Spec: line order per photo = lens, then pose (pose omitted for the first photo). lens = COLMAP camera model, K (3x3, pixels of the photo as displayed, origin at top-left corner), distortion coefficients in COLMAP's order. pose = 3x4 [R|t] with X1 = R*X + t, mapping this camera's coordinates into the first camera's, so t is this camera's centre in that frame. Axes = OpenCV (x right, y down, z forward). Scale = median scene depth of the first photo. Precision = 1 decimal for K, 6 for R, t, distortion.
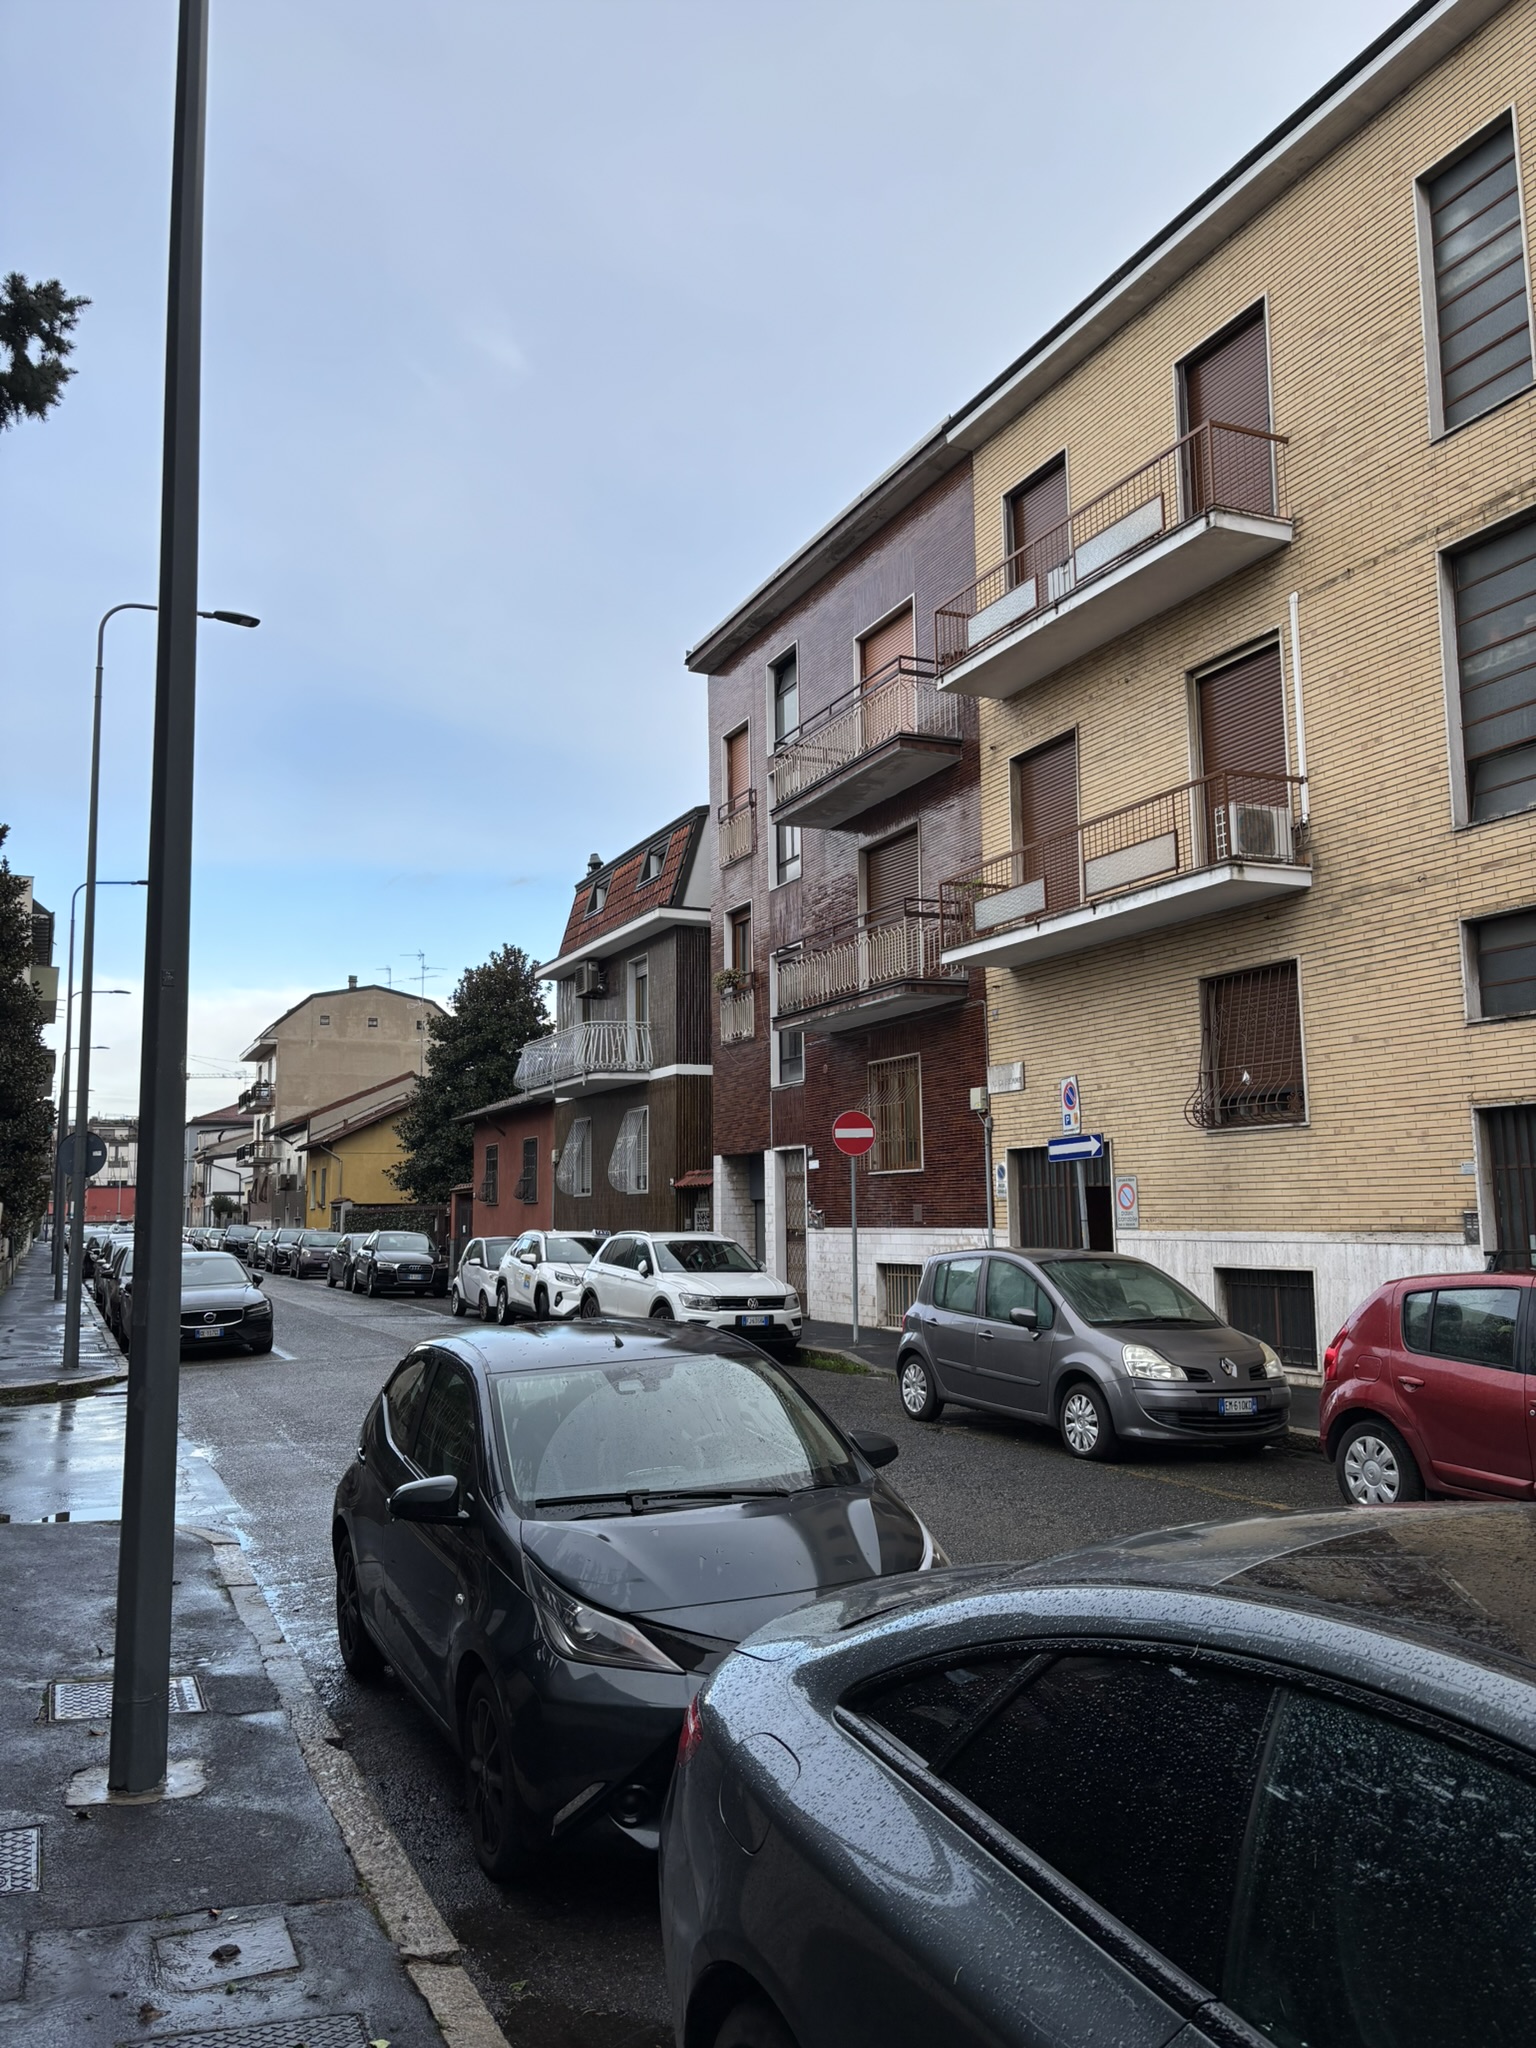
lens RADIAL K [[1529.4, 0, 775.2], [0, 1529.4, 1034.6], [0, 0, 1]] dist [0.054898, -0.054359]
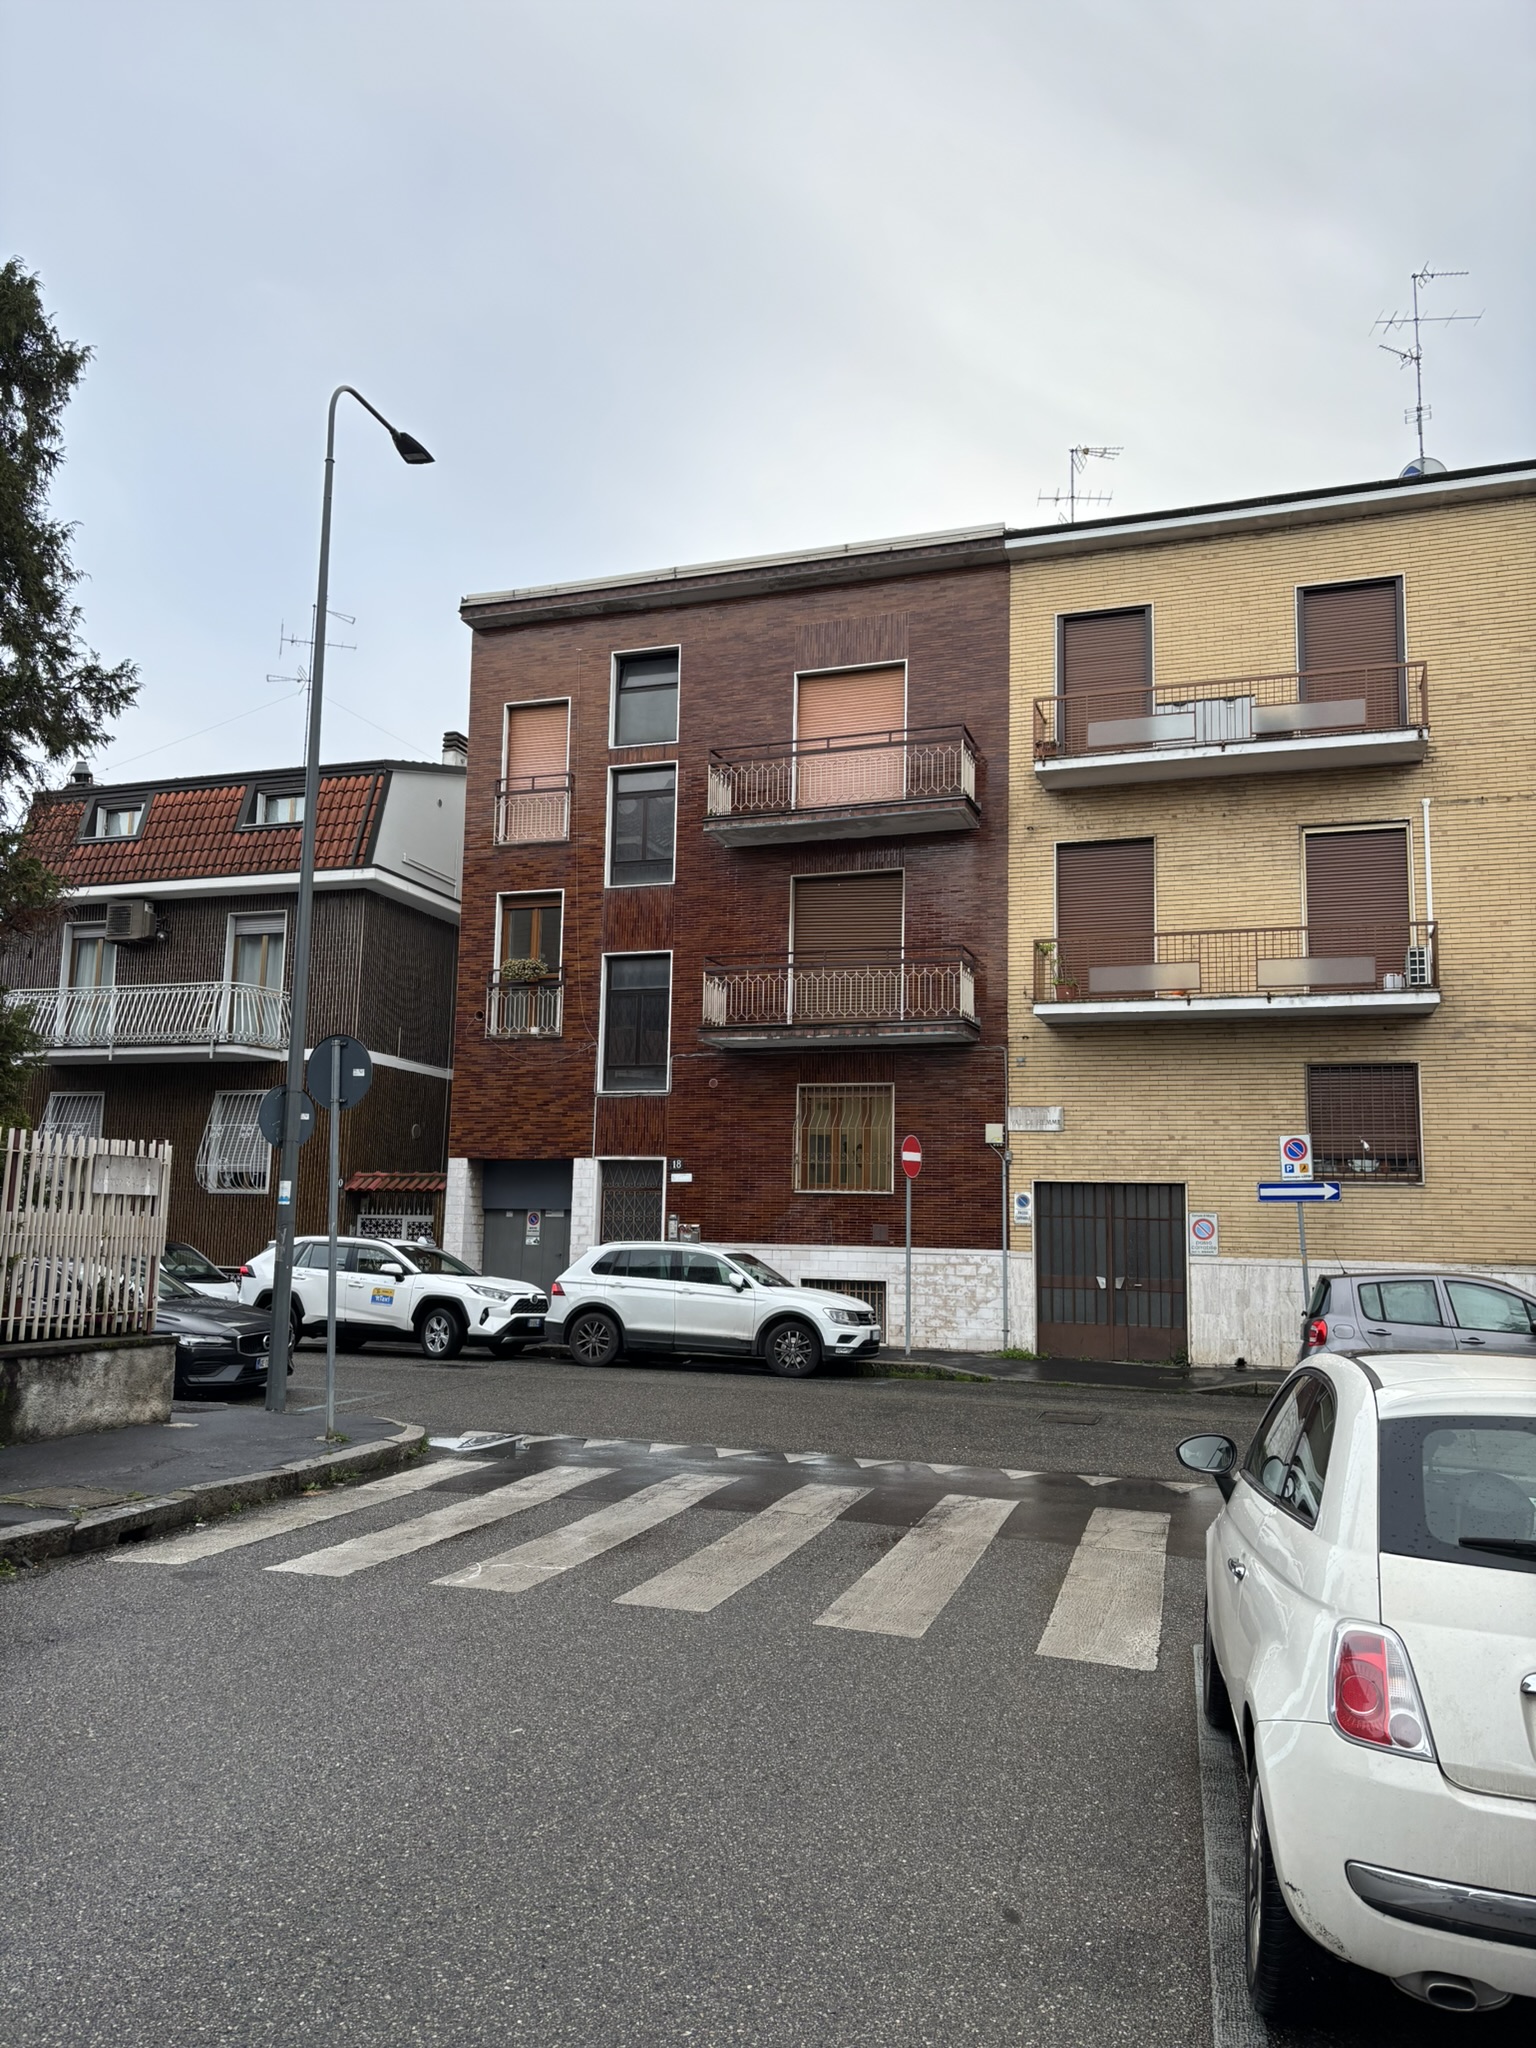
lens RADIAL K [[1529.4, 0, 759.4], [0, 1529.4, 1033.6], [0, 0, 1]] dist [0.054898, -0.054359]
pose [[0.703999, 0.122098, 0.699627, -0.634031], [-0.114475, 0.991738, -0.057887, 0.043600], [-0.700914, -0.039337, 0.712160, 0.264230]]
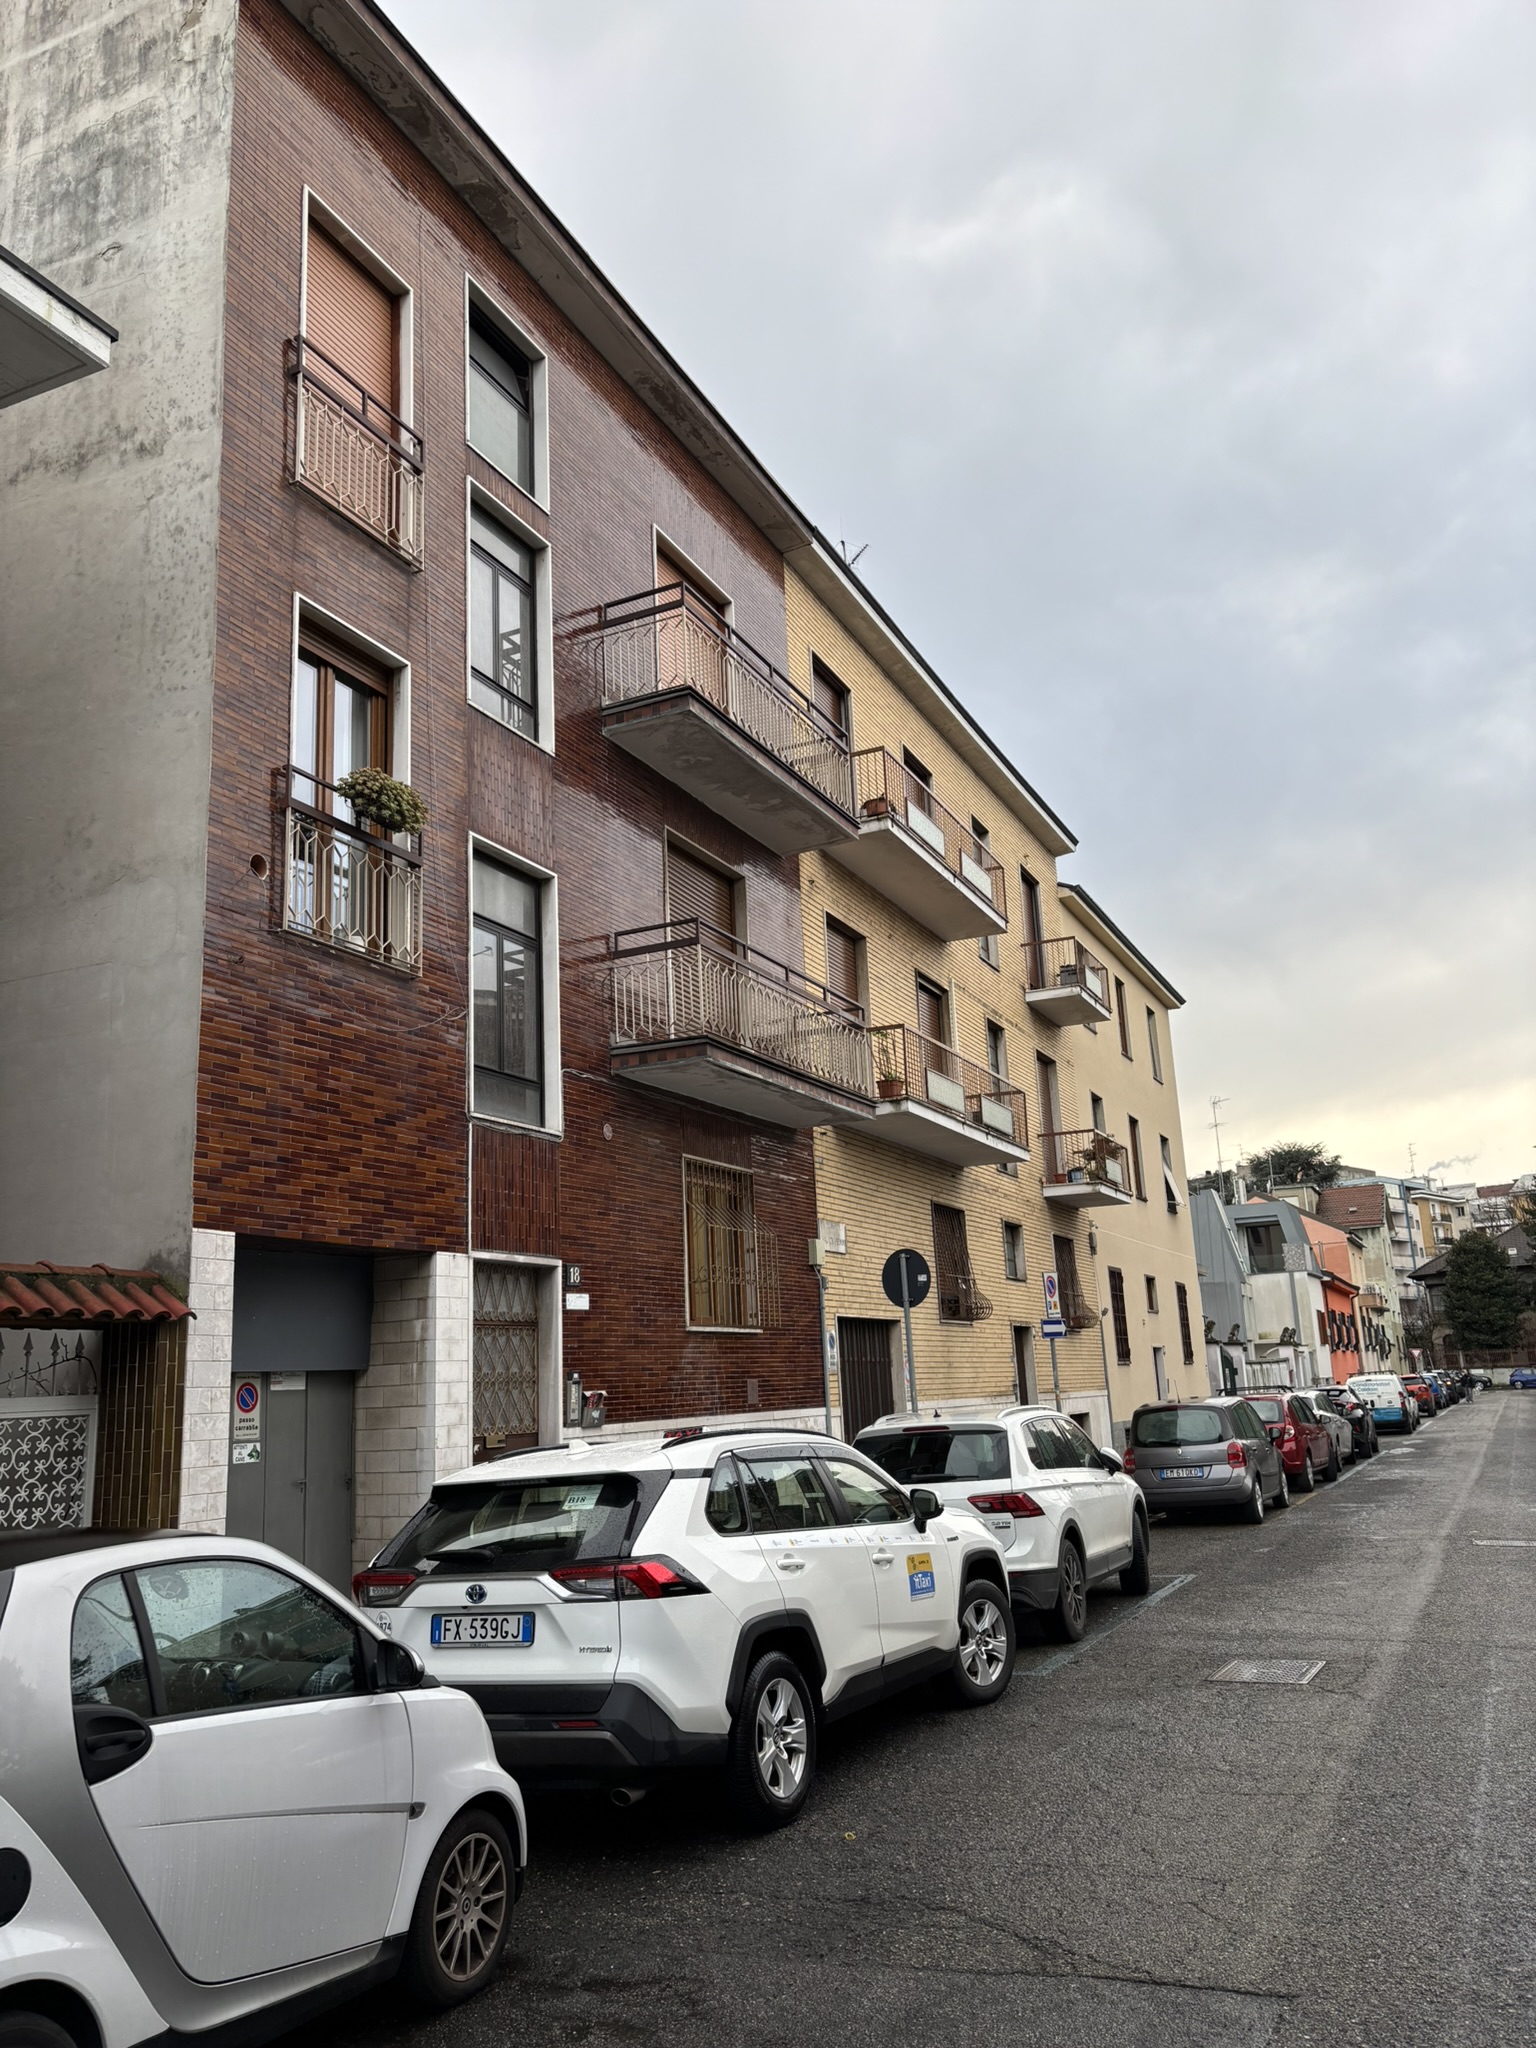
lens RADIAL K [[1529.4, 0, 764.7], [0, 1529.4, 1021.8], [0, 0, 1]] dist [0.054898, -0.054359]
pose [[-0.637921, 0.216212, 0.739127, -0.416867], [-0.040892, 0.948915, -0.312872, 0.153668], [-0.769015, -0.229812, -0.596492, 1.272183]]
